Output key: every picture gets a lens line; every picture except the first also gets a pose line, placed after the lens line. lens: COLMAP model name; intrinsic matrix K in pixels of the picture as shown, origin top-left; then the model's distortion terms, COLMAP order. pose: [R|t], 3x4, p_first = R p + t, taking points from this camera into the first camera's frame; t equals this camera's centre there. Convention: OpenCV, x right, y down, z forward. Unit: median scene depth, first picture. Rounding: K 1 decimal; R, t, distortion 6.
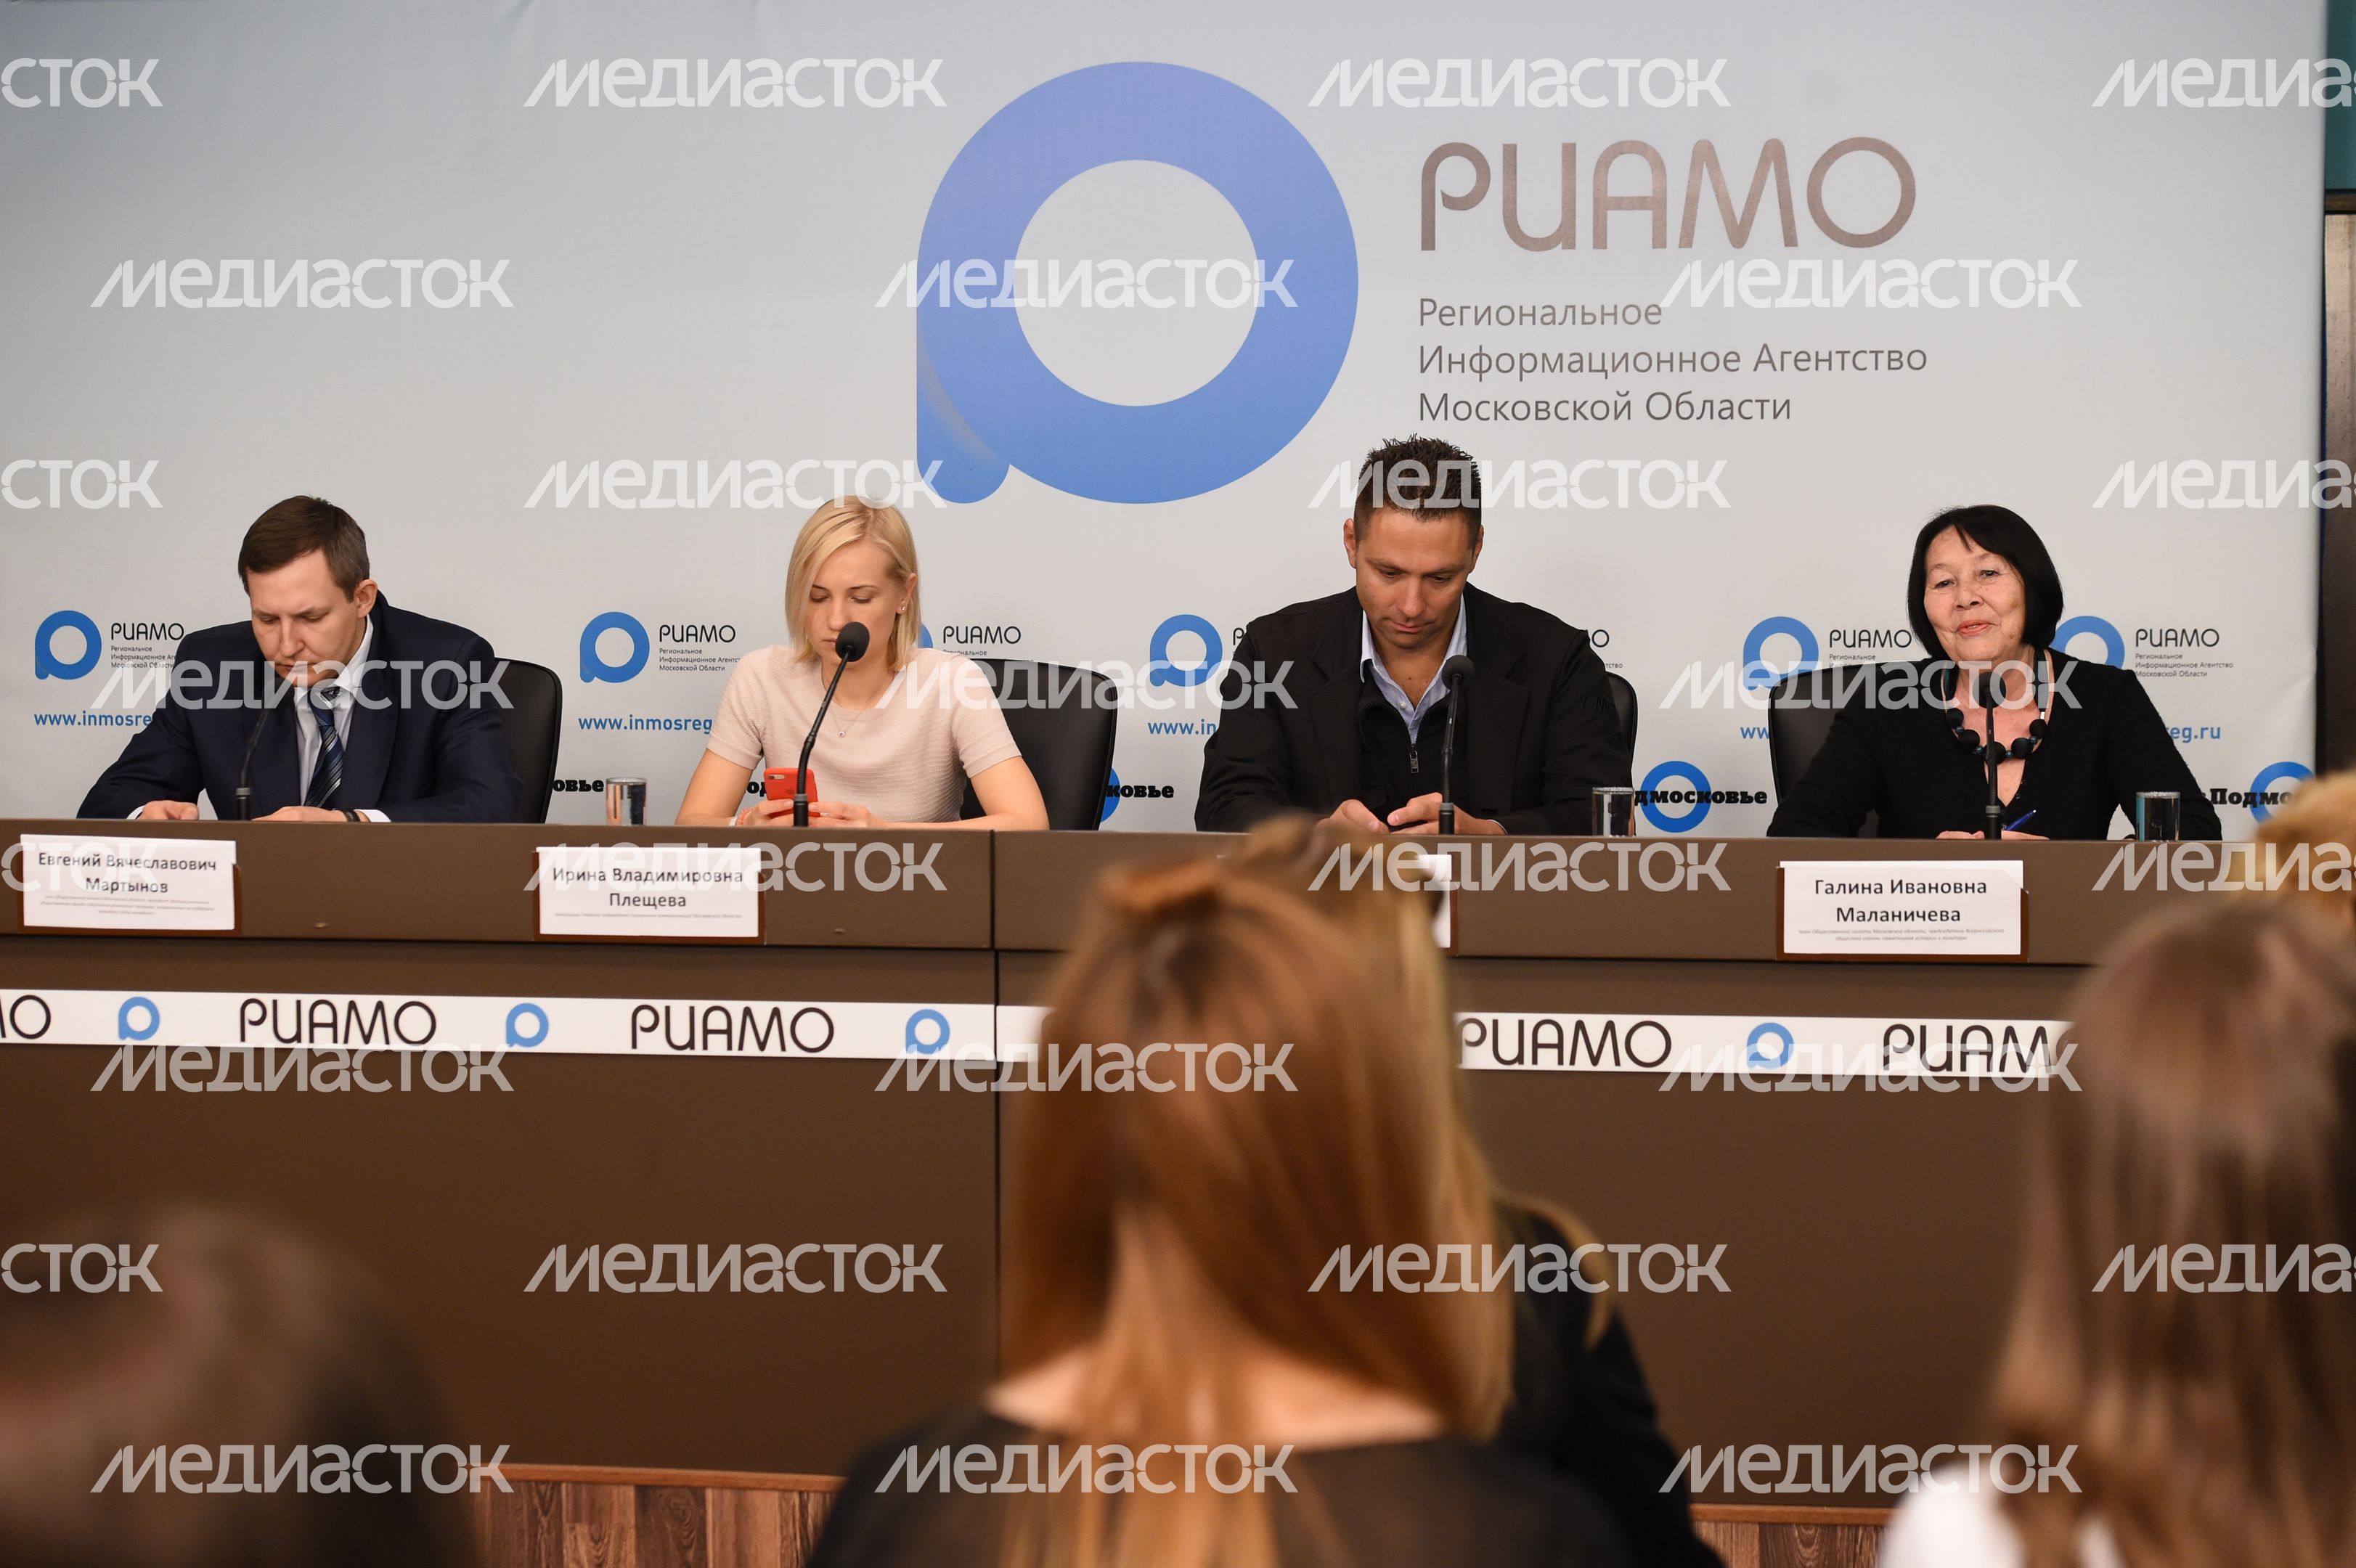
lens RADIAL K [[4763.9, 0, 1178.0], [0, 4763.9, 784.0], [0, 0, 1]] dist [-0.079000, -0.070582]
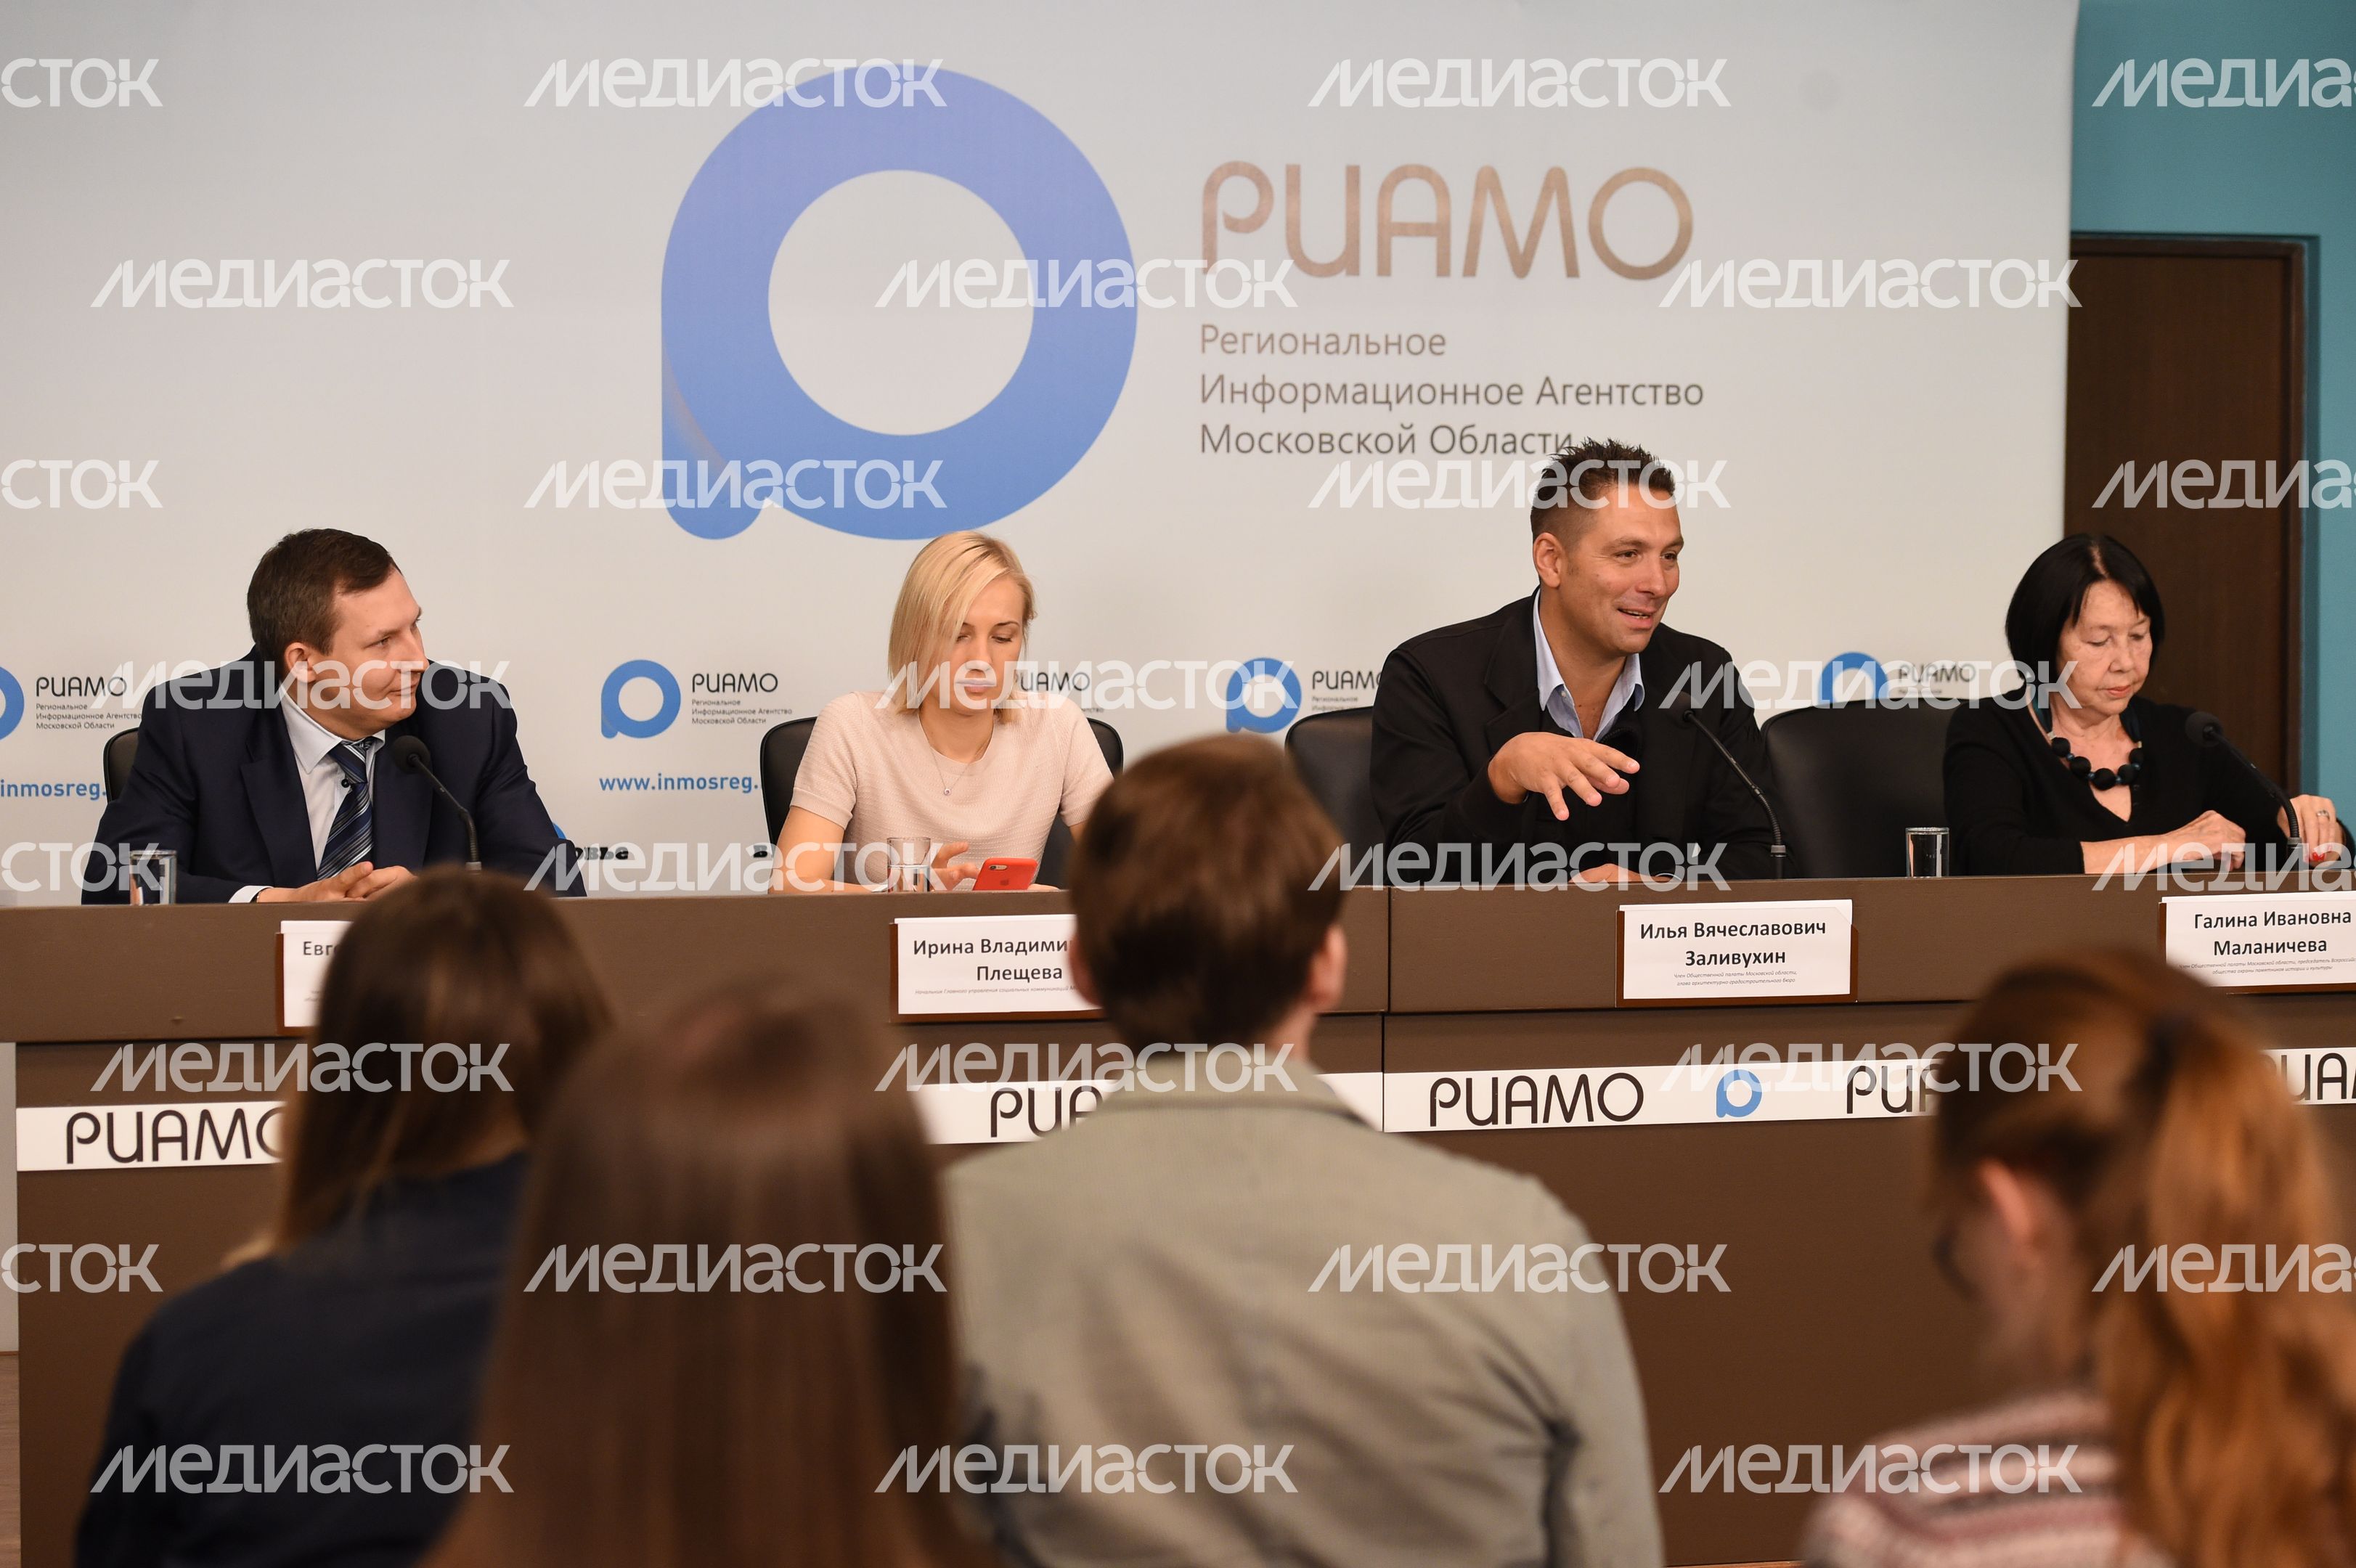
lens RADIAL K [[5180.0, 0, 1178.1], [0, 5180.0, 588.2], [0, 0, 1]] dist [-0.034117, -0.107637]
pose [[0.921552, -0.002502, 0.388246, -0.359553], [0.021693, 0.998749, -0.045056, -0.003044], [-0.387648, 0.049944, 0.920454, 0.054180]]
